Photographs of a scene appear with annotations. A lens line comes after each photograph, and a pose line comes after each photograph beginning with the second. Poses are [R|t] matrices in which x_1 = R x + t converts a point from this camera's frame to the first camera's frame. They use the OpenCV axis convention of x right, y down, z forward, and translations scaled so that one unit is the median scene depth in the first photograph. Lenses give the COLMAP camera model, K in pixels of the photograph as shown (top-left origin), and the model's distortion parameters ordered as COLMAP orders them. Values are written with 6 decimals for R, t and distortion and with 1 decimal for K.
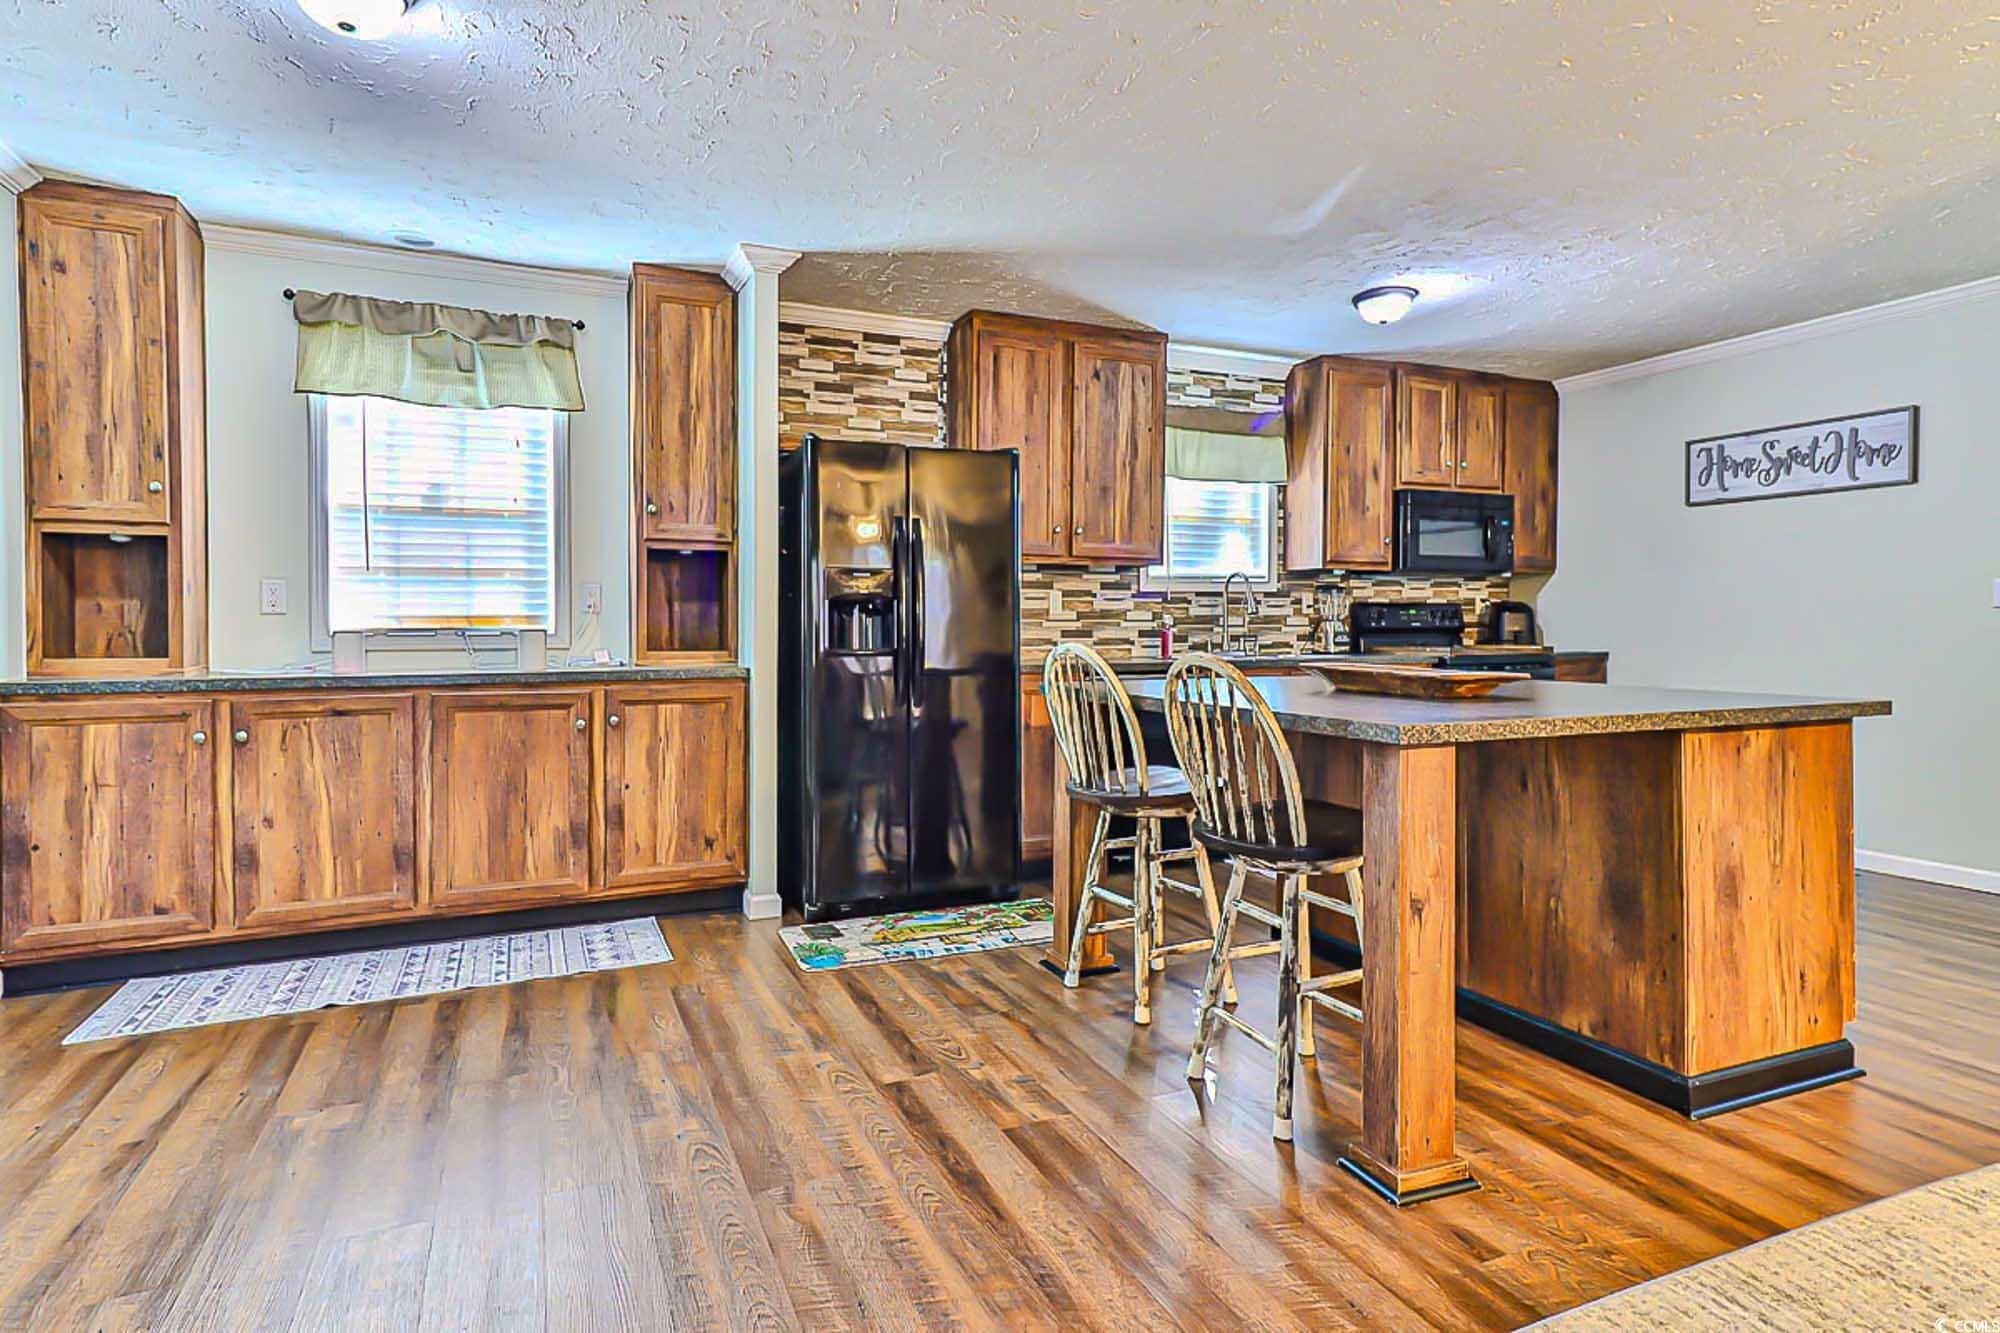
lens RADIAL K [[1052.5, 0, 982.3], [0, 1052.5, 637.2], [0, 0, 1]] dist [0.024197, 0.000590]
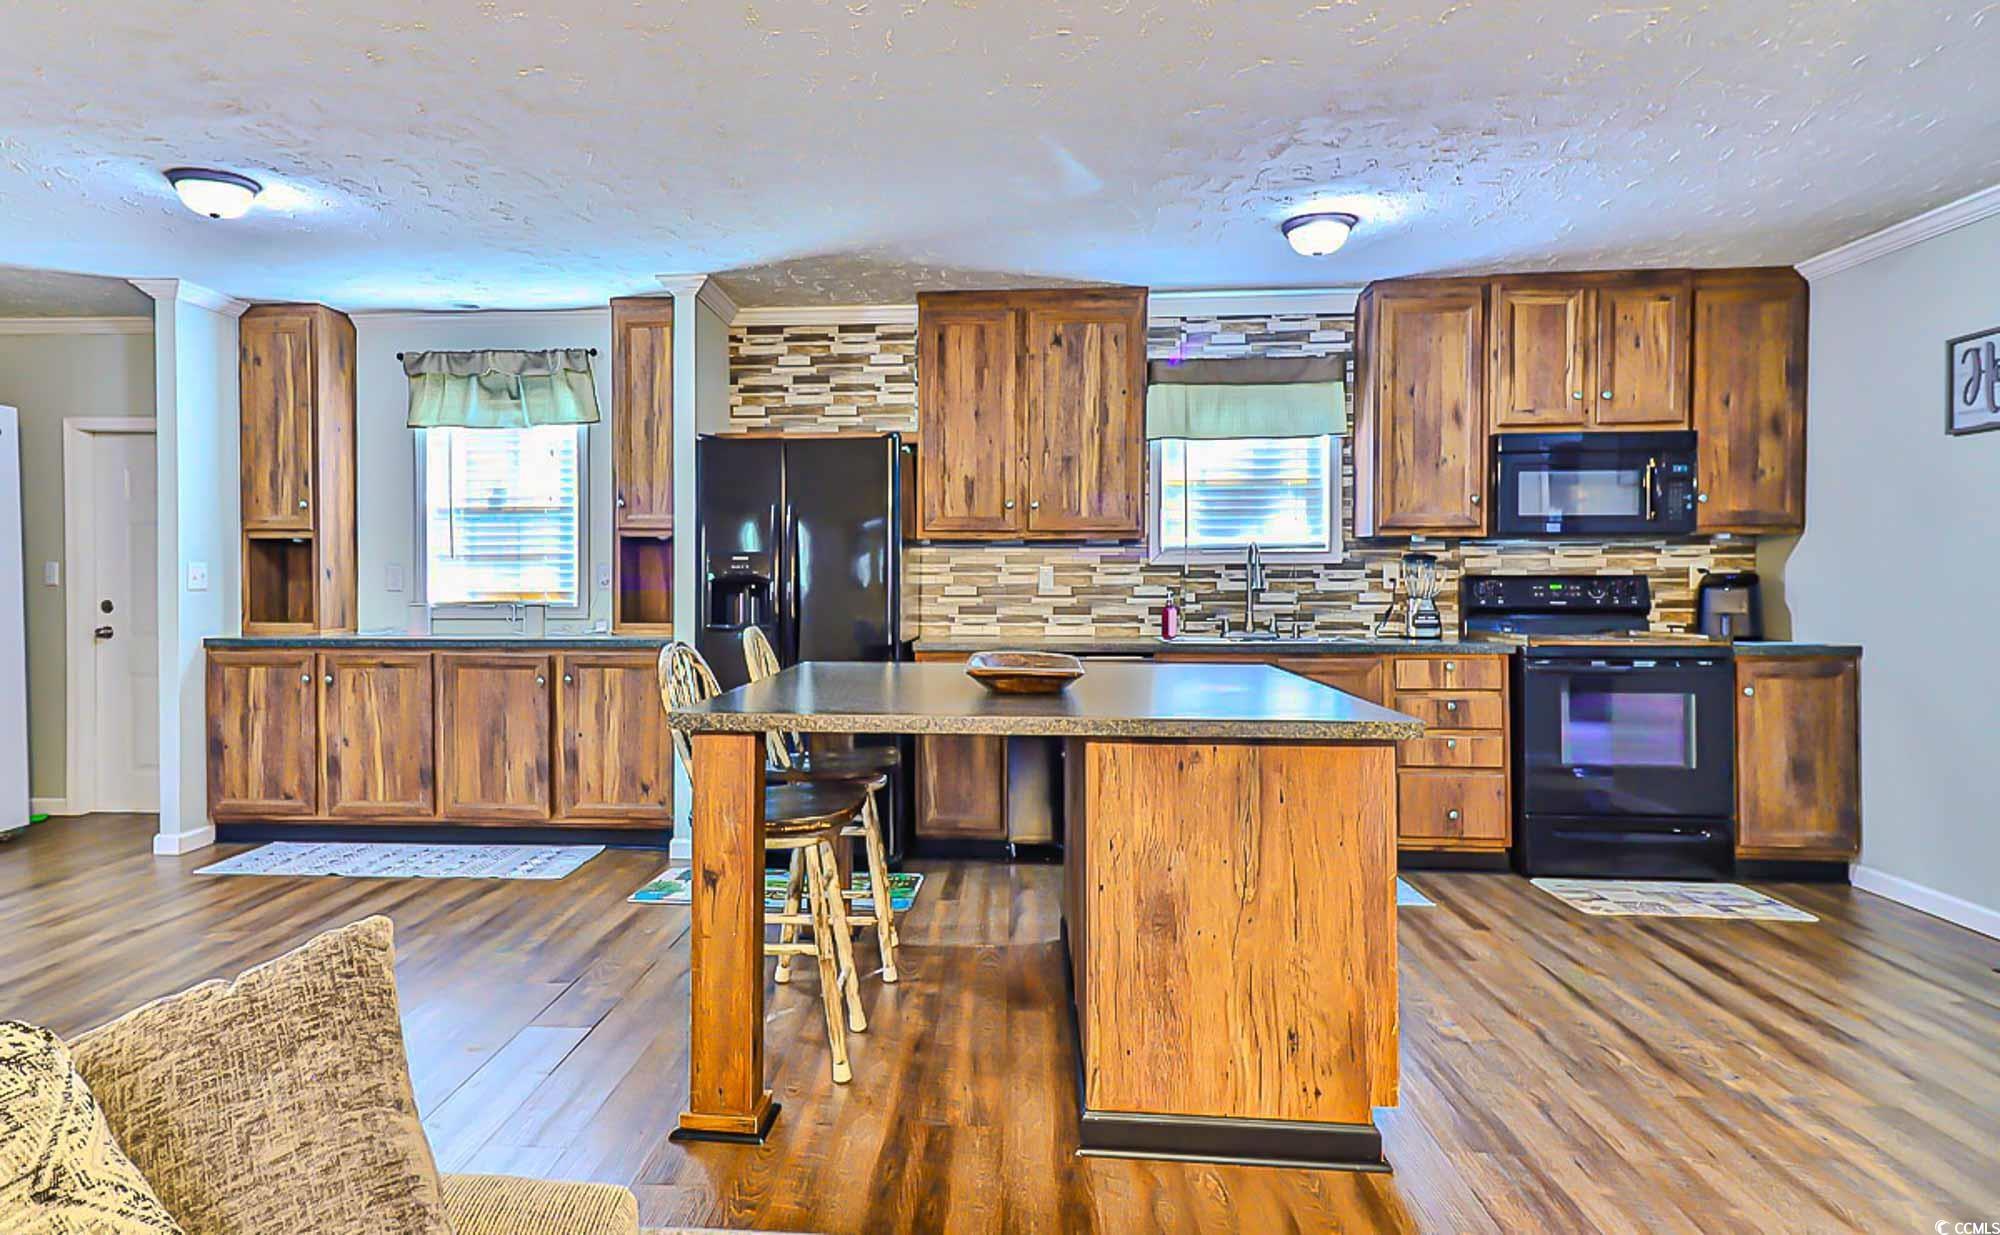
lens RADIAL K [[1158.8, 0, 901.4], [0, 1158.8, 591.9], [0, 0, 1]] dist [0.023615, 0.000072]
pose [[0.871073, 0.006166, -0.491115, 0.603022], [-0.007310, 0.999973, -0.000411, -0.023630], [0.491099, 0.003949, 0.871095, 0.018441]]
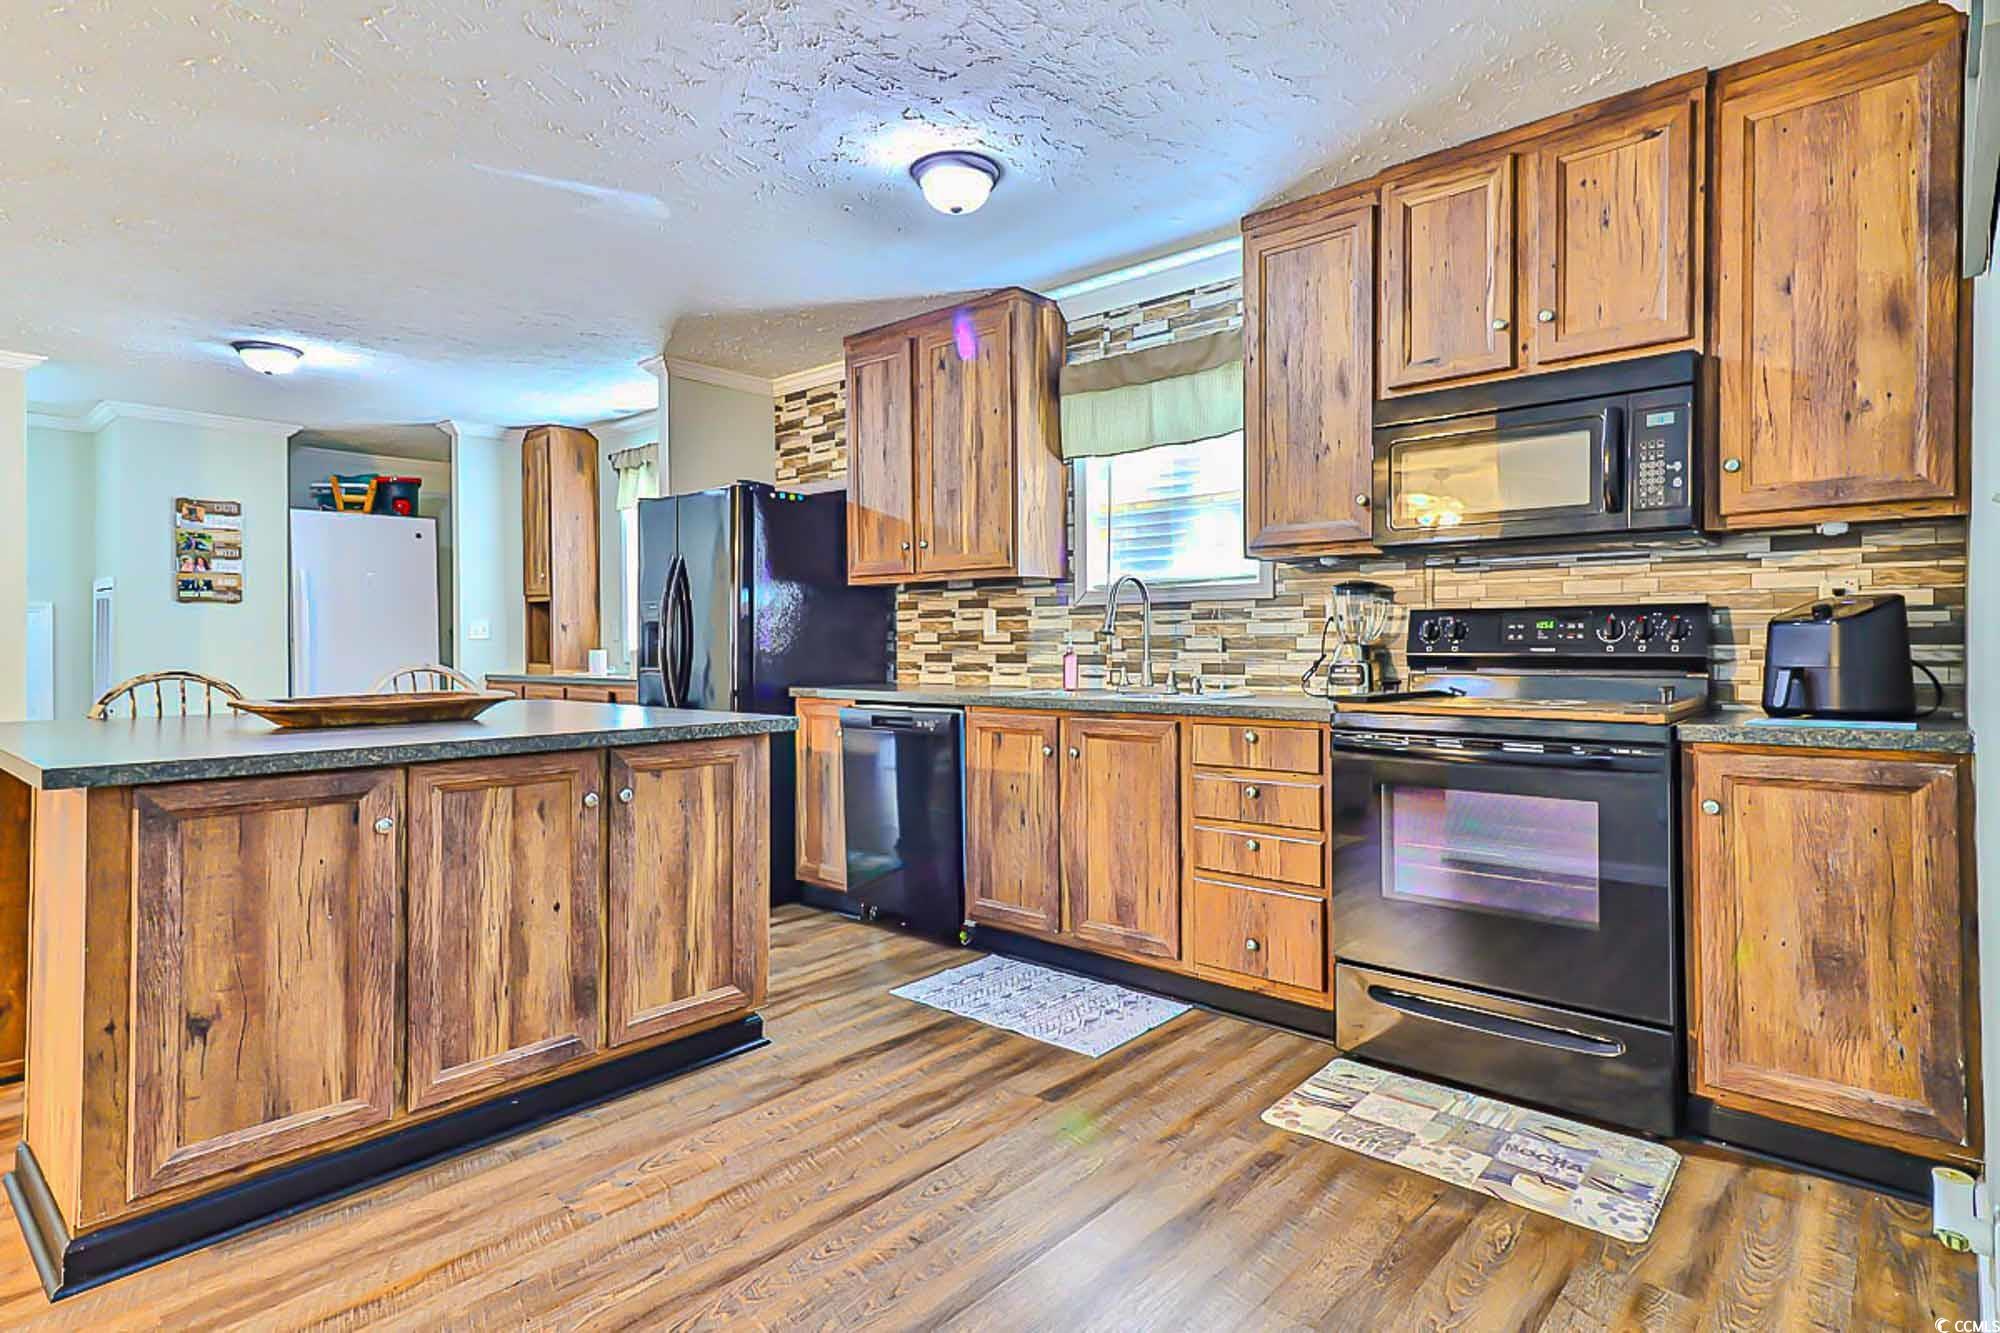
lens RADIAL K [[1044.0, 0, 1004.4], [0, 1044.0, 650.2], [0, 0, 1]] dist [0.023147, 0.000491]
pose [[0.418376, 0.006722, -0.908249, 1.108841], [-0.008419, 0.999958, 0.003523, -0.016799], [0.908235, 0.006172, 0.418415, 0.819047]]
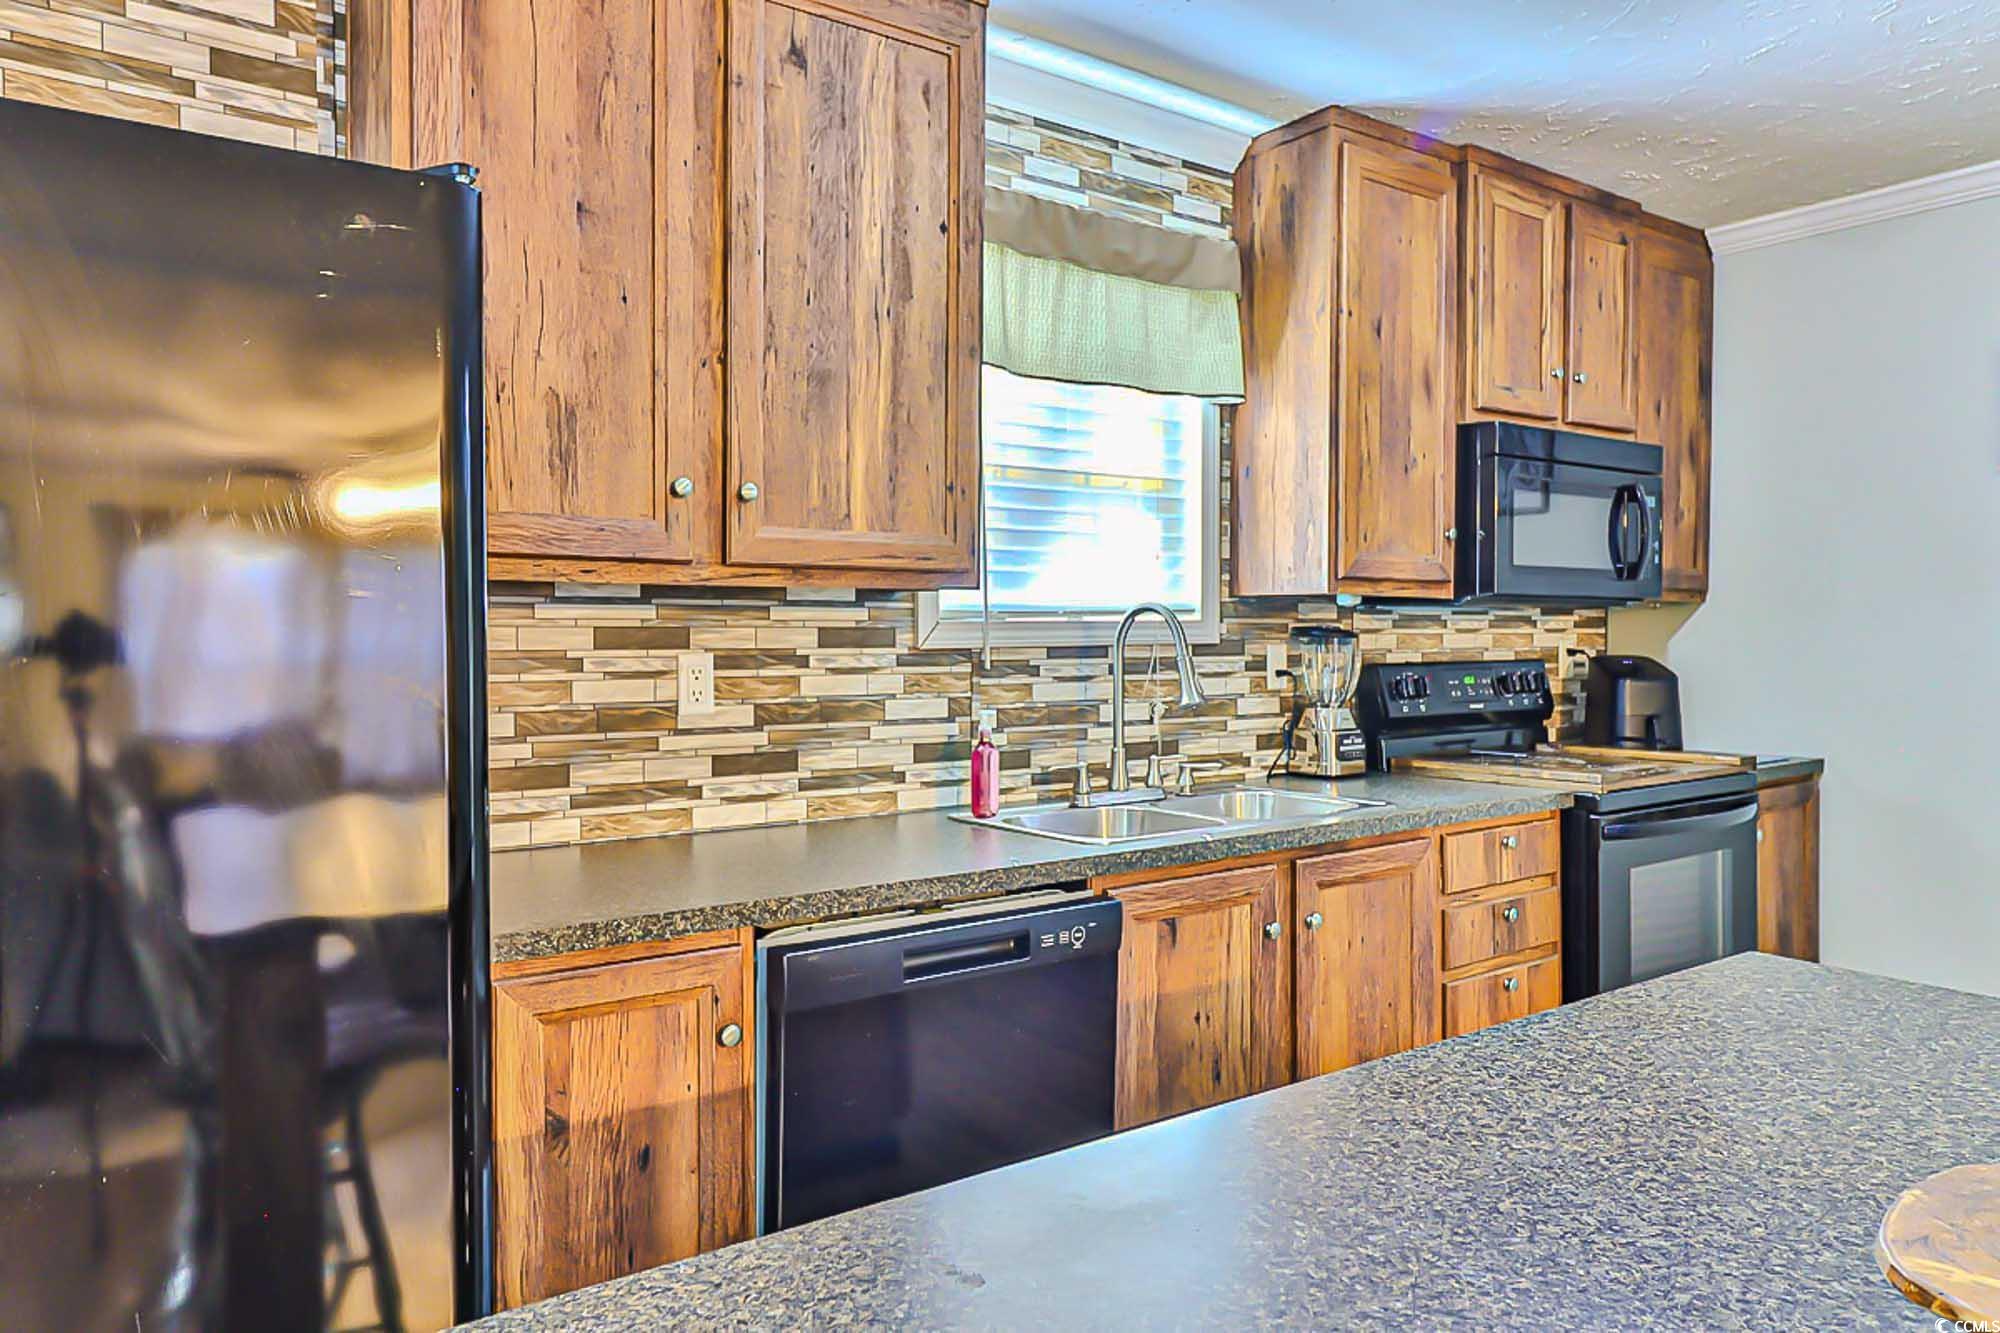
lens RADIAL K [[1346.7, 0, 1000.2], [0, 1346.7, 655.7], [0, 0, 1]] dist [0.006341, 0.001434]
pose [[0.976908, -0.003806, 0.213626, 0.092818], [0.002622, 0.999980, 0.005829, -0.057932], [-0.213644, -0.005134, 0.976898, 0.645046]]
